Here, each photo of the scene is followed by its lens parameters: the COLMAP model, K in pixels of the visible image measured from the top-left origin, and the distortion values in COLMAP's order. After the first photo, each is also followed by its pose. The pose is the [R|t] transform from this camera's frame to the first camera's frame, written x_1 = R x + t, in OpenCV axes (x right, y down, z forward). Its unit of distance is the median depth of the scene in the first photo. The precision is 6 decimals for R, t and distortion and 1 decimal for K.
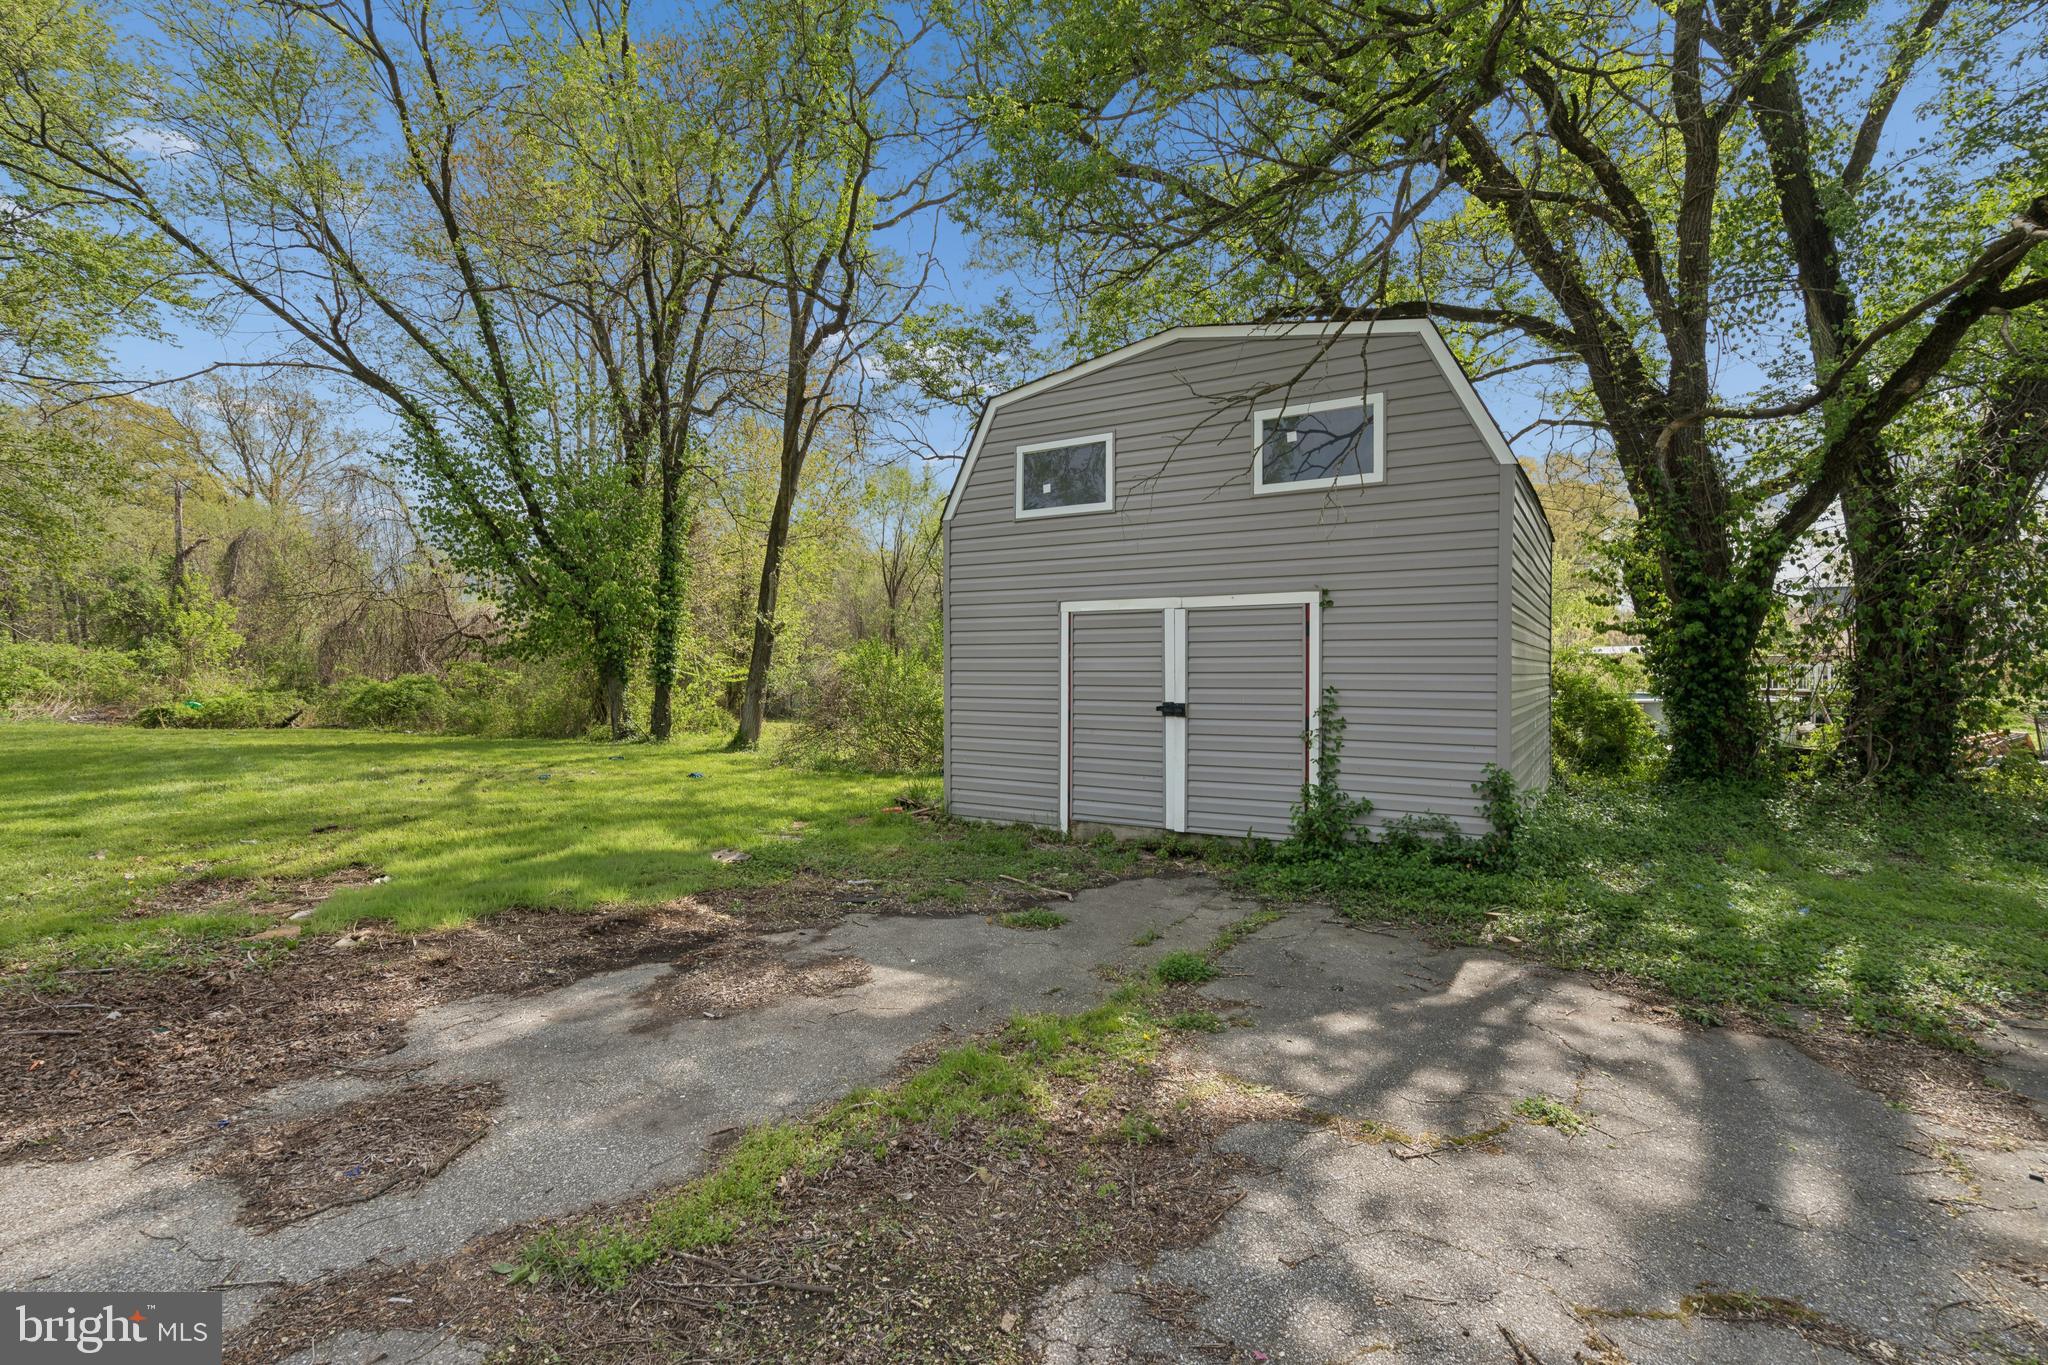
lens RADIAL K [[934.2, 0, 1023.2], [0, 934.2, 671.3], [0, 0, 1]] dist [-0.003013, 0.001050]
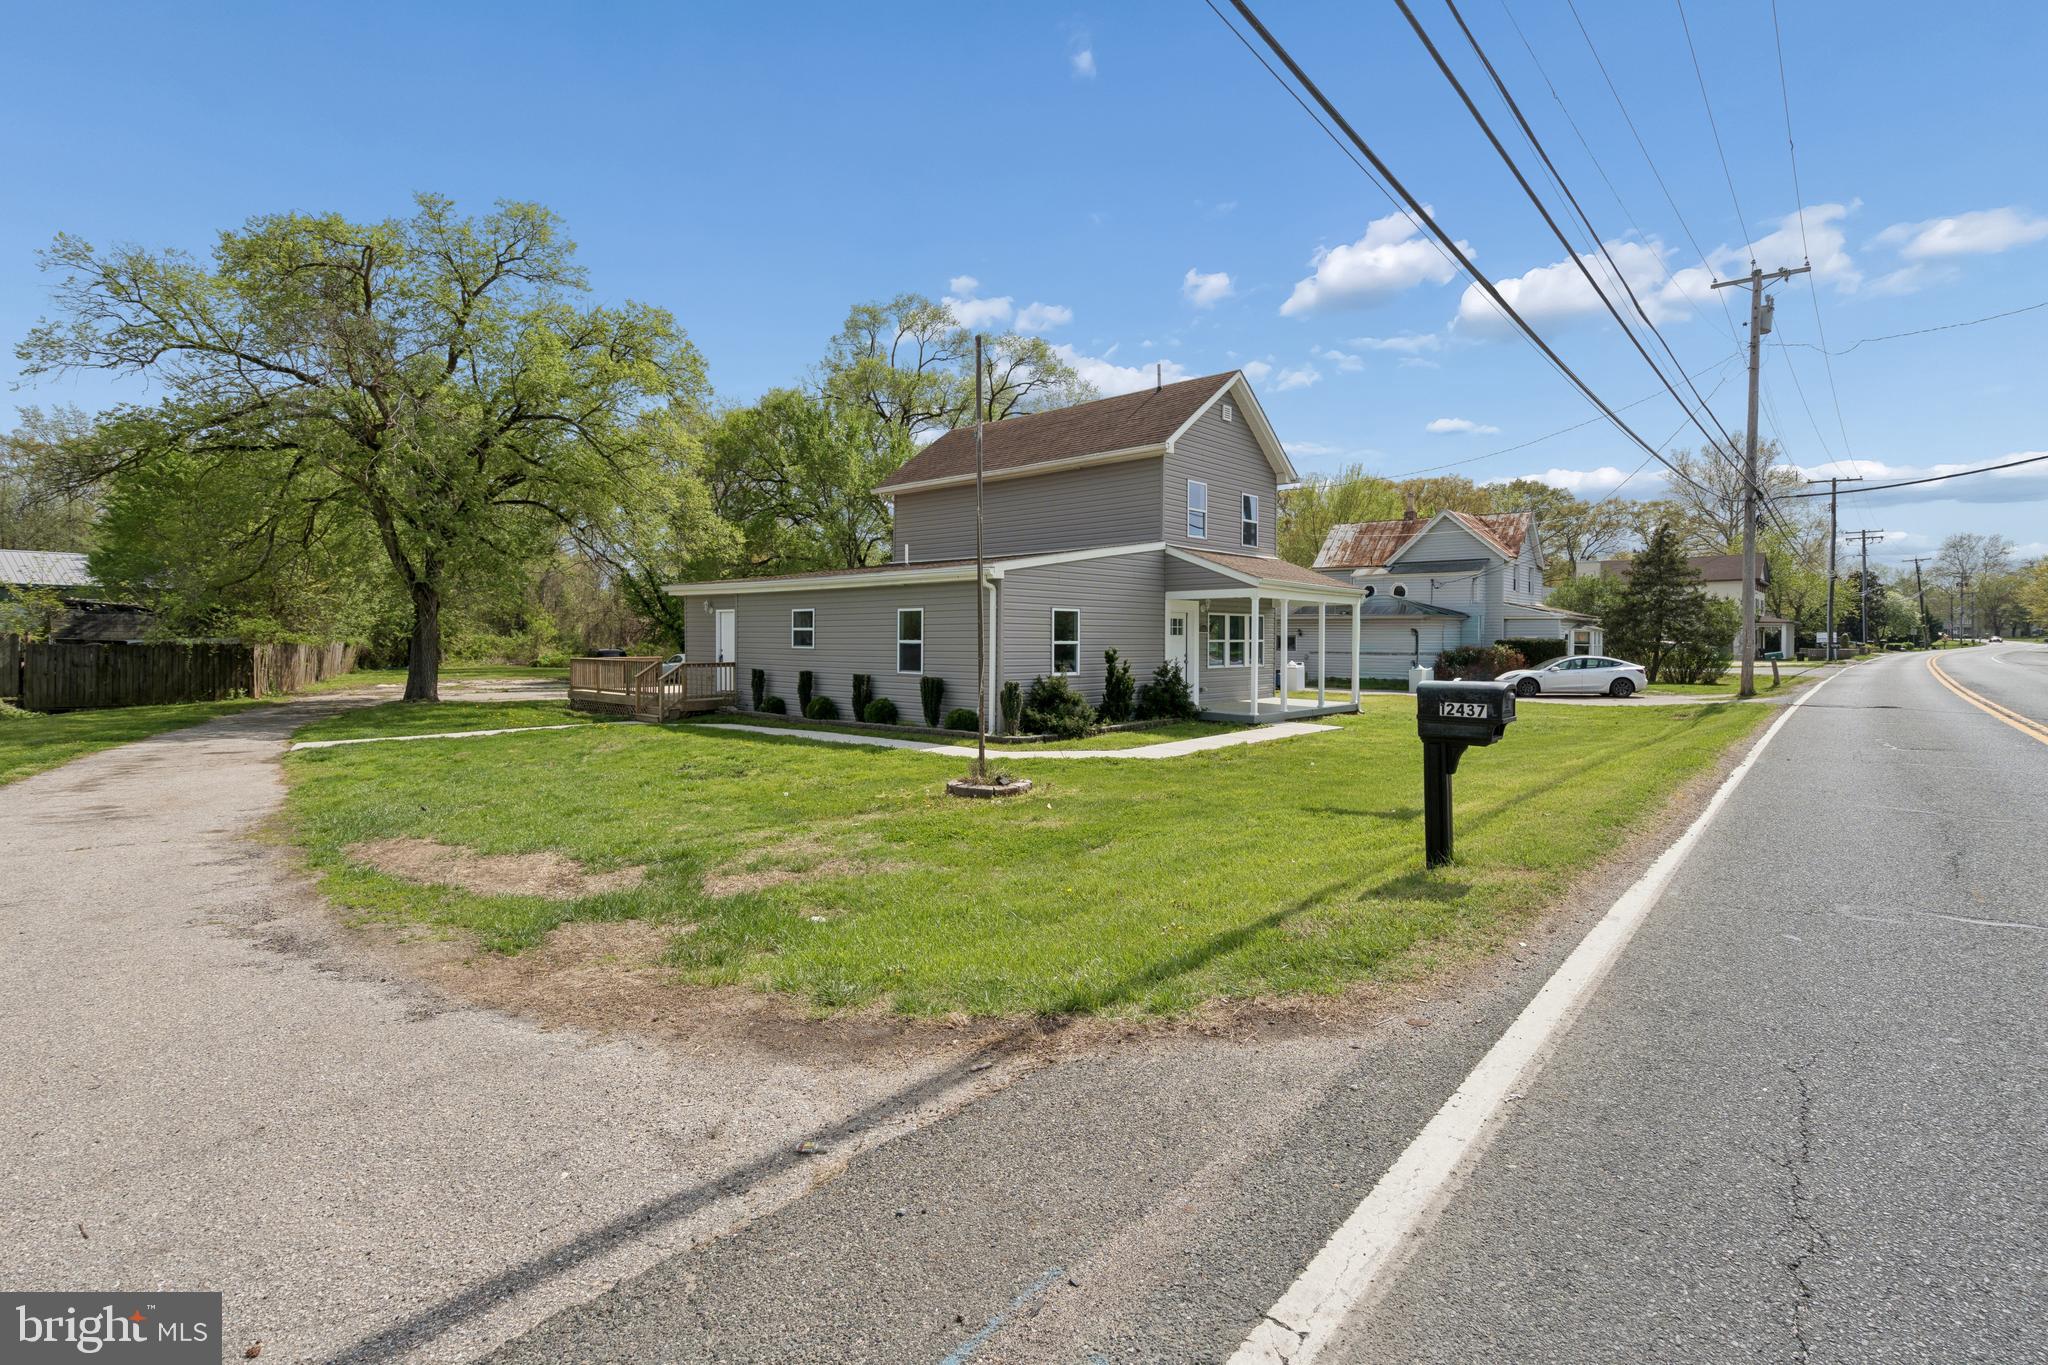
lens RADIAL K [[934.2, 0, 1023.0], [0, 934.2, 674.5], [0, 0, 1]] dist [-0.003013, 0.001050]
pose [[0.985067, 0.008847, -0.171941, 3.070567], [-0.002134, 0.999229, 0.039192, -0.096514], [0.172156, -0.038240, 0.984327, -4.736659]]
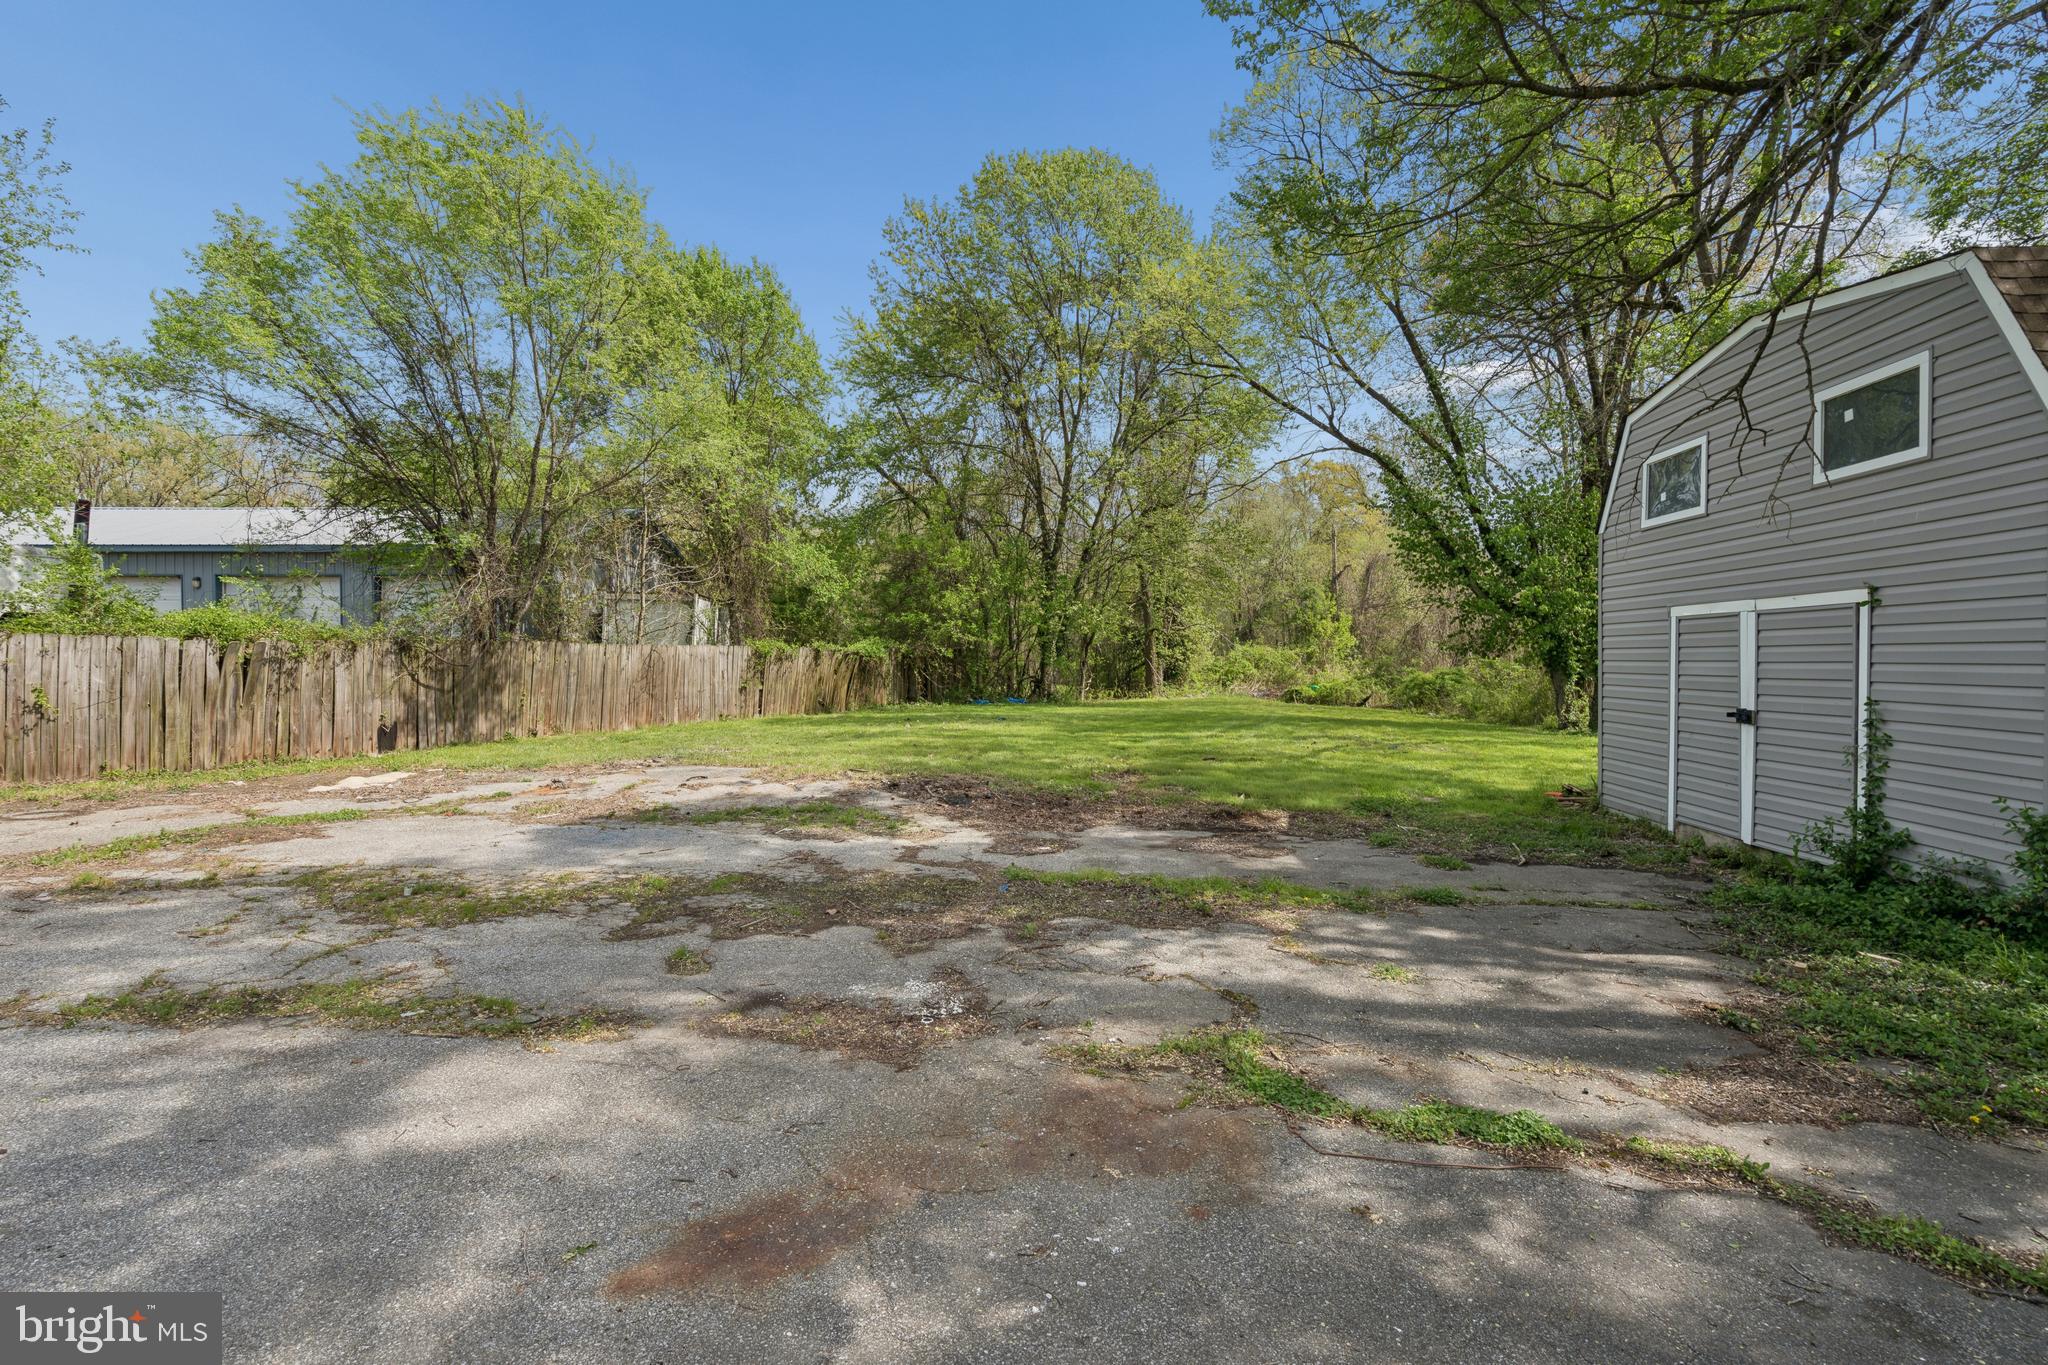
lens RADIAL K [[934.2, 0, 1028.7], [0, 934.2, 675.6], [0, 0, 1]] dist [-0.003013, 0.001050]
pose [[0.446510, 0.013965, -0.894670, 0.675903], [-0.000276, 0.999880, 0.015470, -0.015556], [0.894779, -0.006661, 0.446460, -0.088323]]
